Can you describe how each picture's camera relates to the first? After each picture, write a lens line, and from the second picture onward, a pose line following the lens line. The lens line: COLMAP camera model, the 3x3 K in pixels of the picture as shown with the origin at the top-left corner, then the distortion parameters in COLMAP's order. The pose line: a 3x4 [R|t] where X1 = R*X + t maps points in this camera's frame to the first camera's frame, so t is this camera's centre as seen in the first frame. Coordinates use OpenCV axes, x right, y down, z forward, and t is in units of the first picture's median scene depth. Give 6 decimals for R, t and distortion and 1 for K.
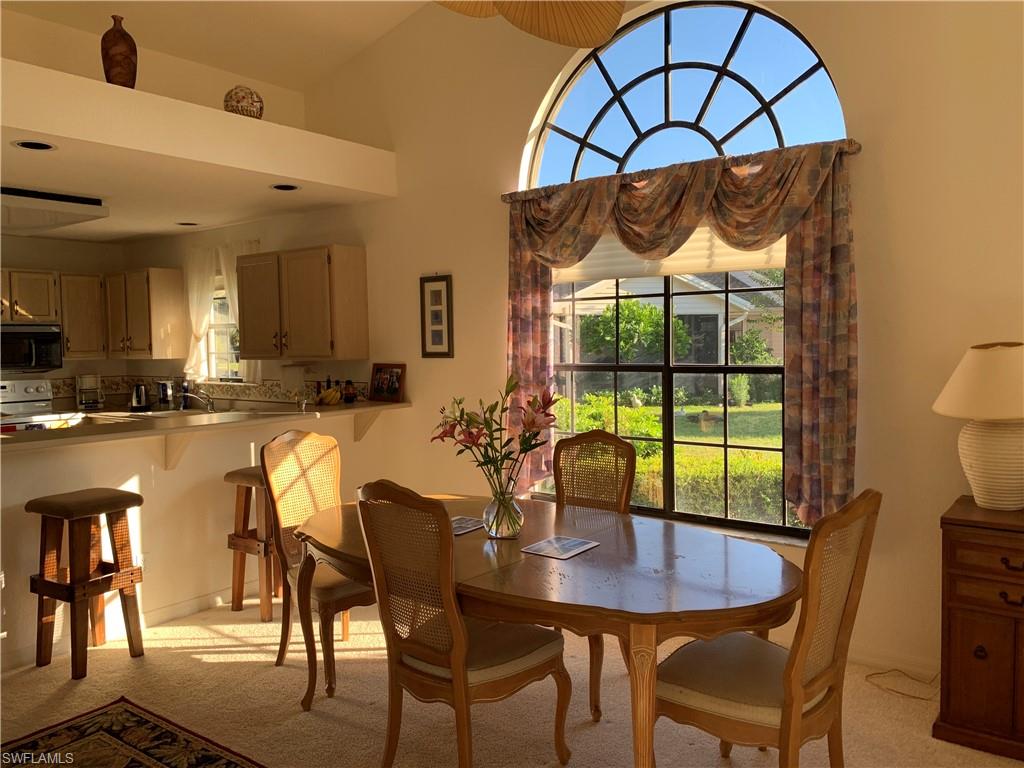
lens RADIAL K [[775.5, 0, 512.0], [0, 775.5, 384.0], [0, 0, 1]] dist [0.023993, -0.008218]
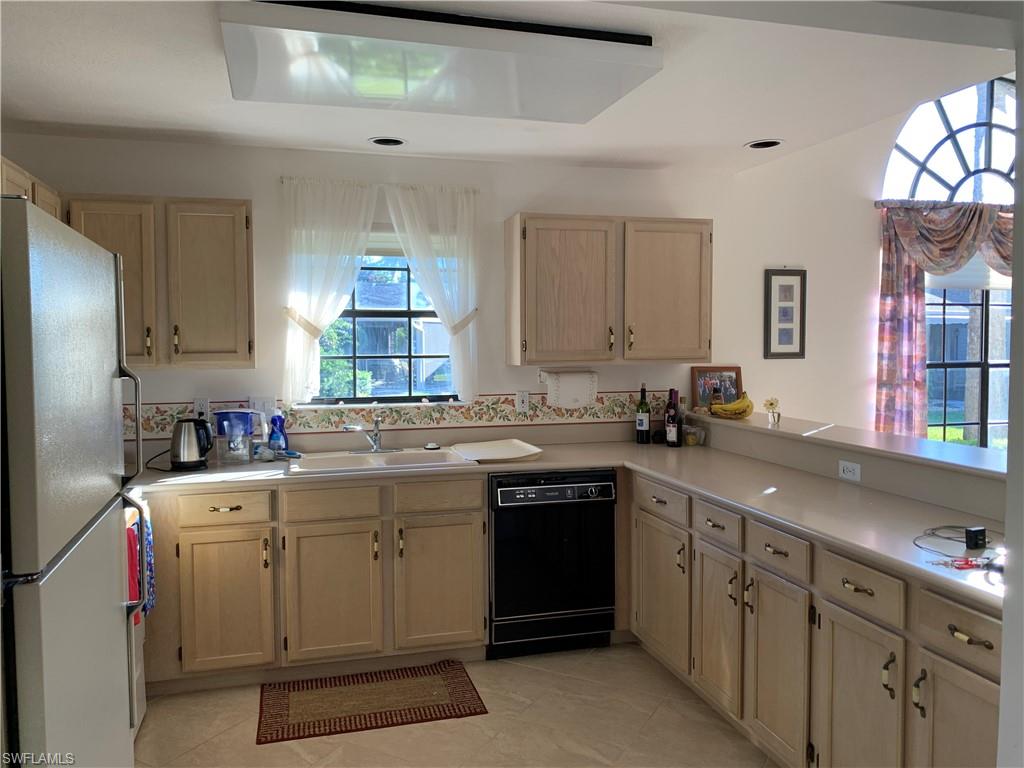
lens RADIAL K [[772.2, 0, 509.1], [0, 772.2, 365.4], [0, 0, 1]] dist [-0.010813, -0.004910]
pose [[0.617490, -0.012574, 0.786478, -1.113978], [0.039624, 0.999100, -0.015137, -0.026970], [-0.785580, 0.040511, 0.617433, 0.759066]]
